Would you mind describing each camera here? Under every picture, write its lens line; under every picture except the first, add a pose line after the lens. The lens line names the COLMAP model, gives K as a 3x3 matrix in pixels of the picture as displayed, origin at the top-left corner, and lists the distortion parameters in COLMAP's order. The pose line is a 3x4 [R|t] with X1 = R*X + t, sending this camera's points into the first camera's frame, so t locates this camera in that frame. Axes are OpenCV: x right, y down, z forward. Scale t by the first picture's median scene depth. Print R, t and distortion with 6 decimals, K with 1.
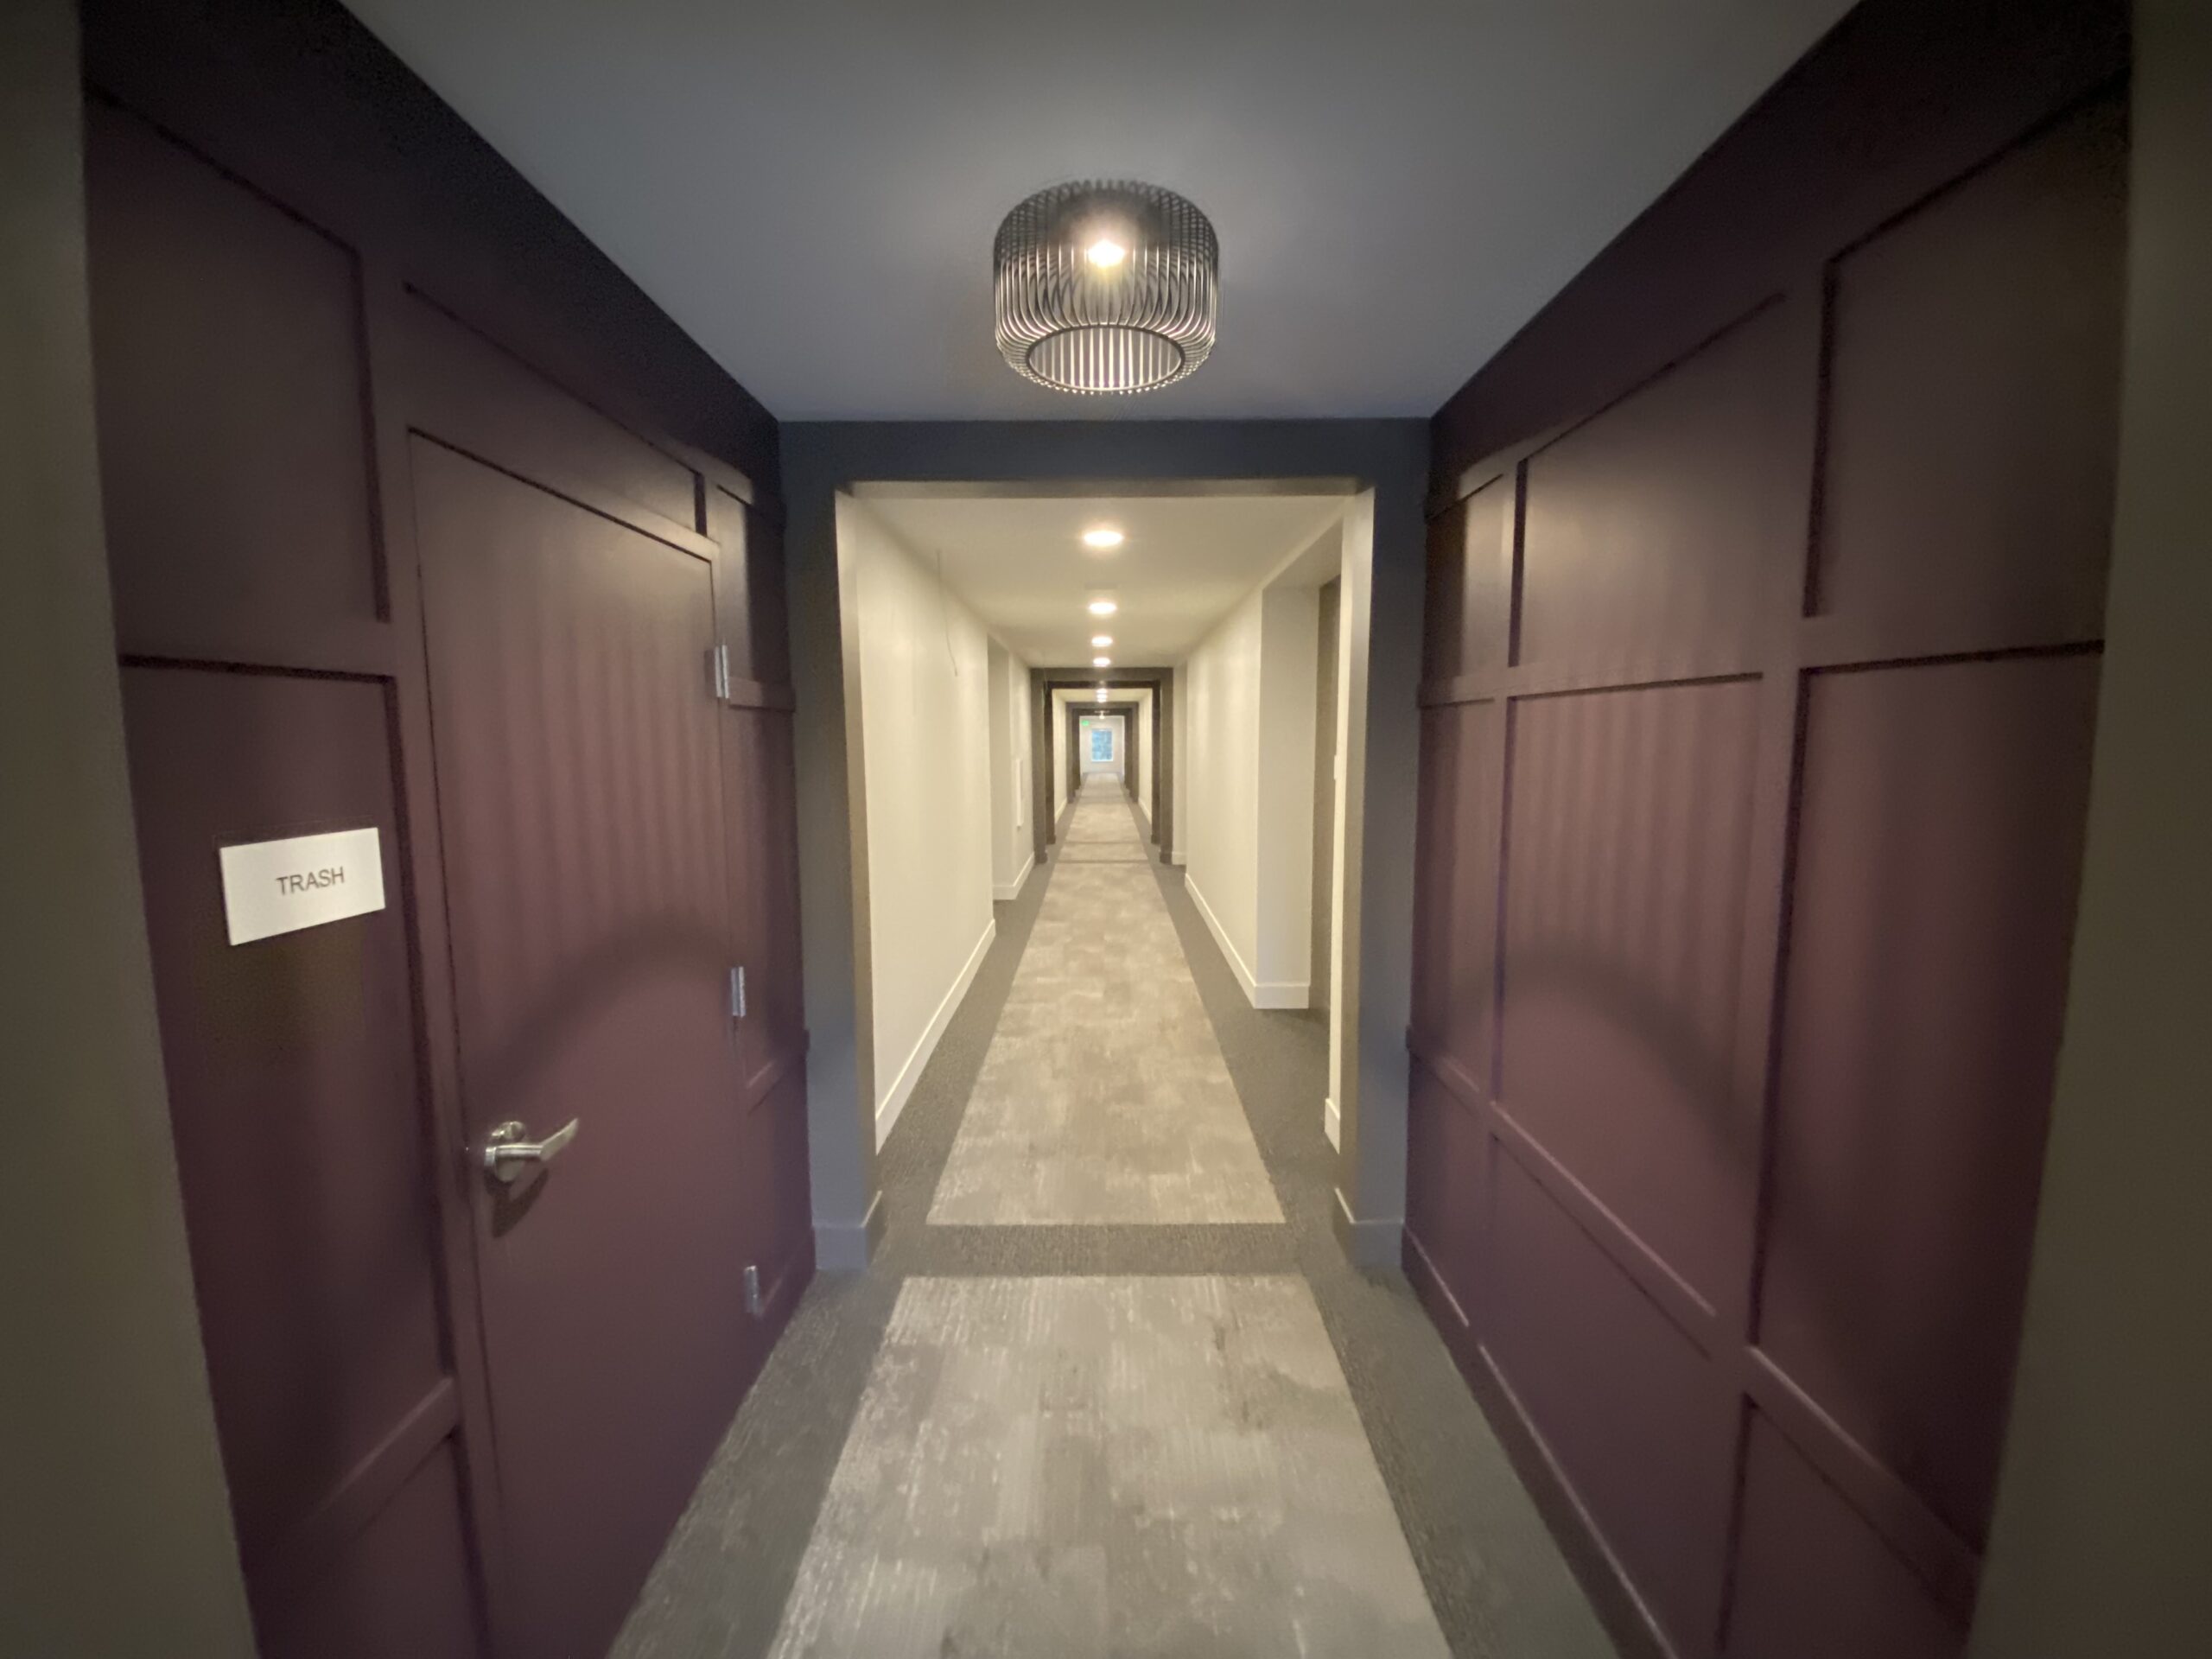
lens RADIAL K [[886.1, 0, 1087.2], [0, 886.1, 821.0], [0, 0, 1]] dist [0.000363, -0.001952]
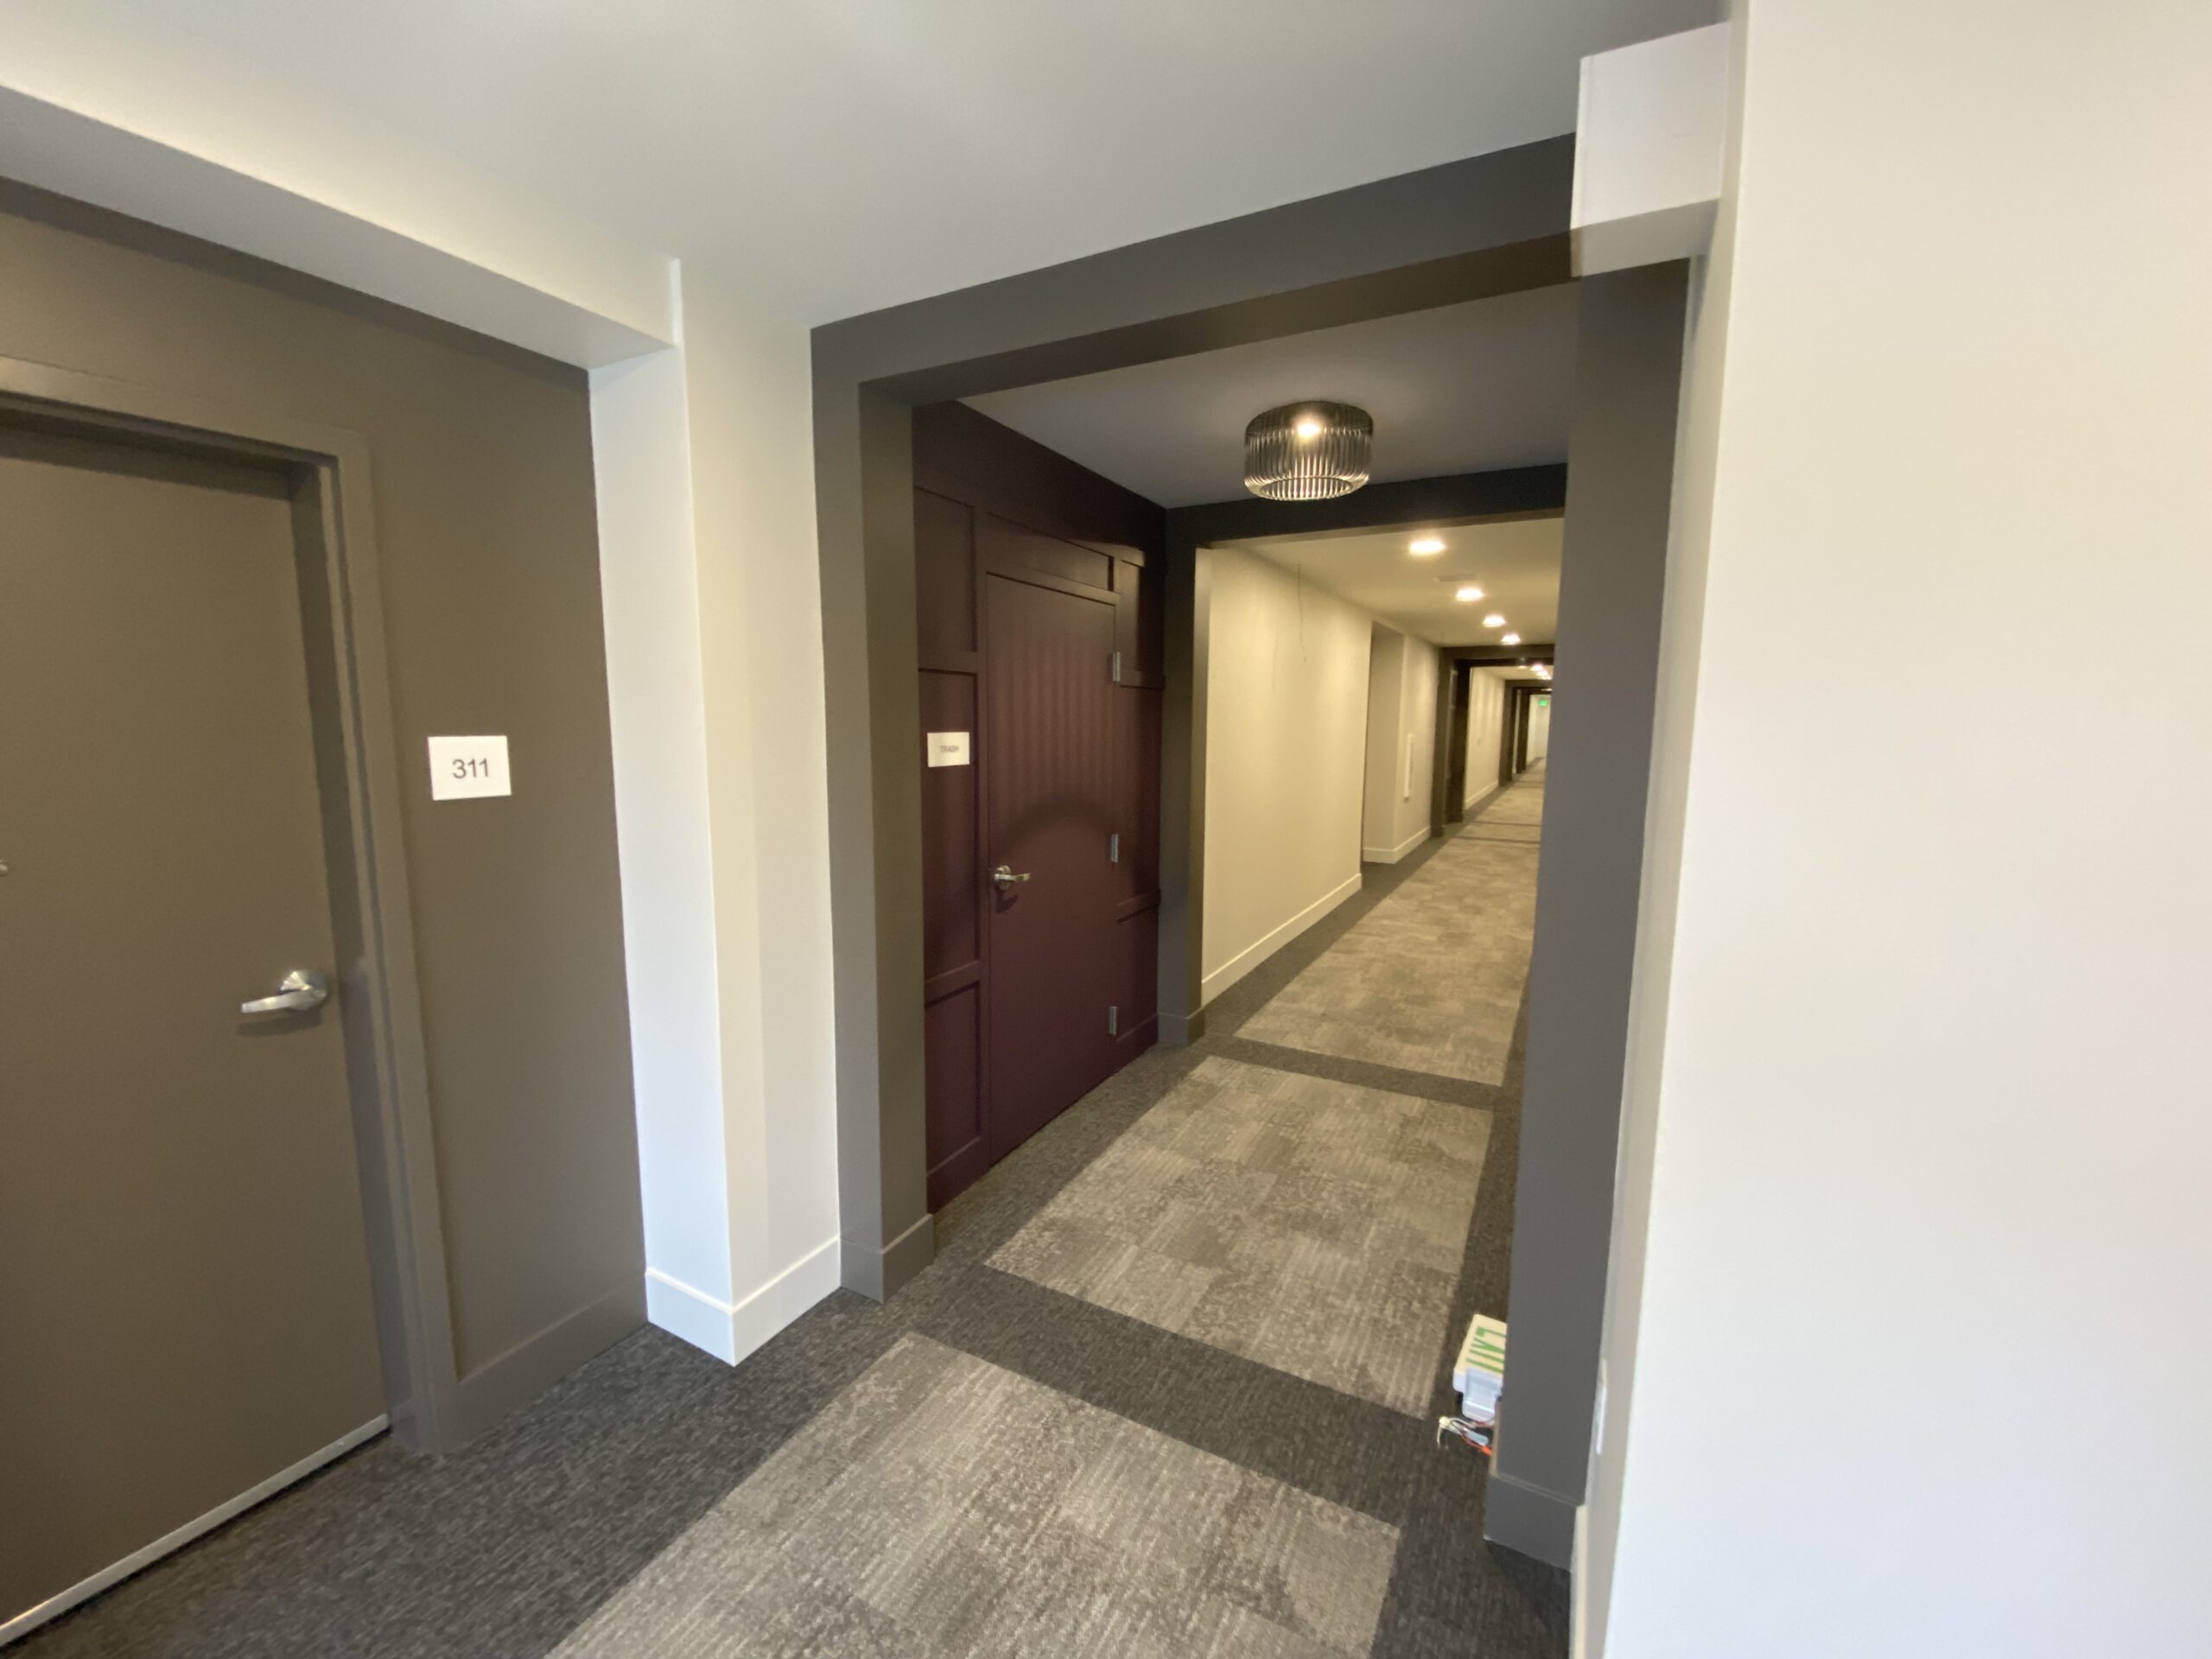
lens RADIAL K [[886.1, 0, 1070.8], [0, 886.1, 819.4], [0, 0, 1]] dist [0.000363, -0.001952]
pose [[0.872609, 0.068622, -0.483576, 0.309500], [-0.059427, 0.997642, 0.034334, 0.066613], [0.484791, -0.001222, 0.874629, -0.478187]]
